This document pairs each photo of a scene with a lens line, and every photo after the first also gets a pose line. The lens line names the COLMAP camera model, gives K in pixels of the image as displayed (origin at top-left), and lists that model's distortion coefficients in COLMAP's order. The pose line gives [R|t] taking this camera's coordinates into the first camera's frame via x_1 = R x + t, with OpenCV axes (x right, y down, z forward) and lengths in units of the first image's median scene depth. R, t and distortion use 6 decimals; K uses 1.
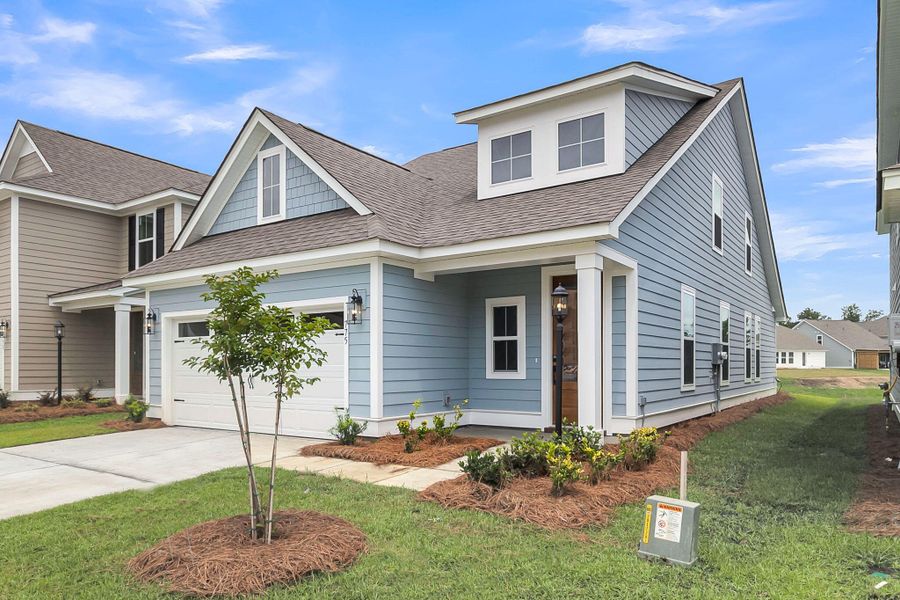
lens RADIAL K [[617.1, 0, 450.5], [0, 617.1, 357.6], [0, 0, 1]] dist [-0.004580, -0.000593]
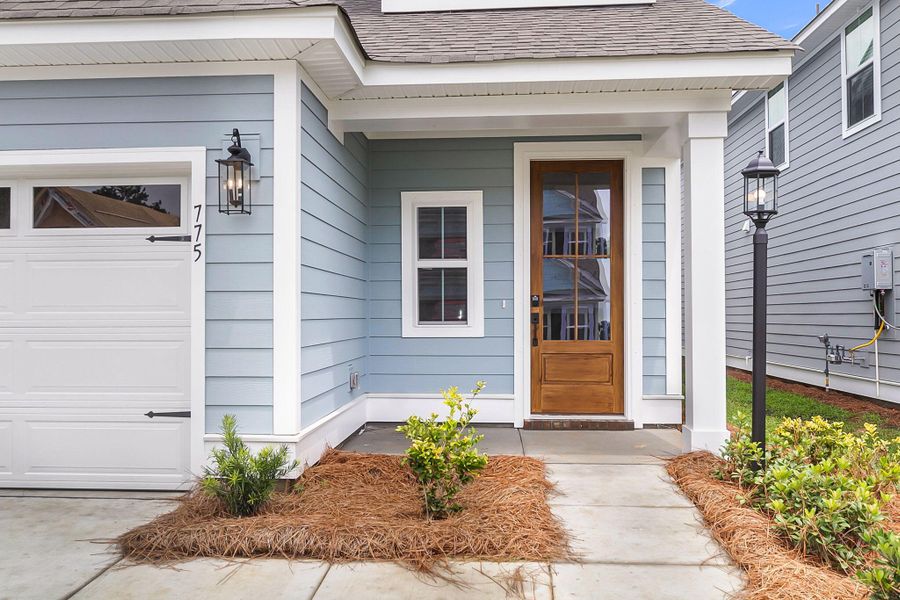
lens RADIAL K [[723.4, 0, 450.0], [0, 723.4, 300.0], [0, 0, 1]] dist [-0.007032, -0.001062]
pose [[0.856958, 0.009573, 0.515297, -0.242937], [-0.005422, 0.999940, -0.009560, 0.007283], [-0.515357, 0.005399, 0.856958, 0.434920]]
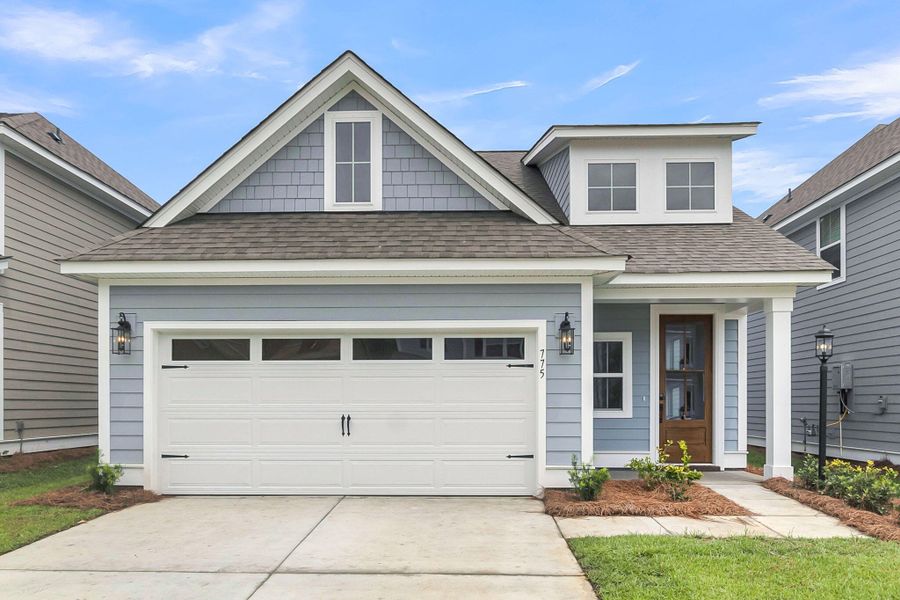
lens RADIAL K [[625.4, 0, 449.8], [0, 625.4, 397.8], [0, 0, 1]] dist [-0.001399, -0.002201]
pose [[0.836014, 0.004968, 0.548685, -0.645820], [-0.007656, 0.999967, 0.002610, 0.002940], [-0.548654, -0.006382, 0.836025, 0.325916]]
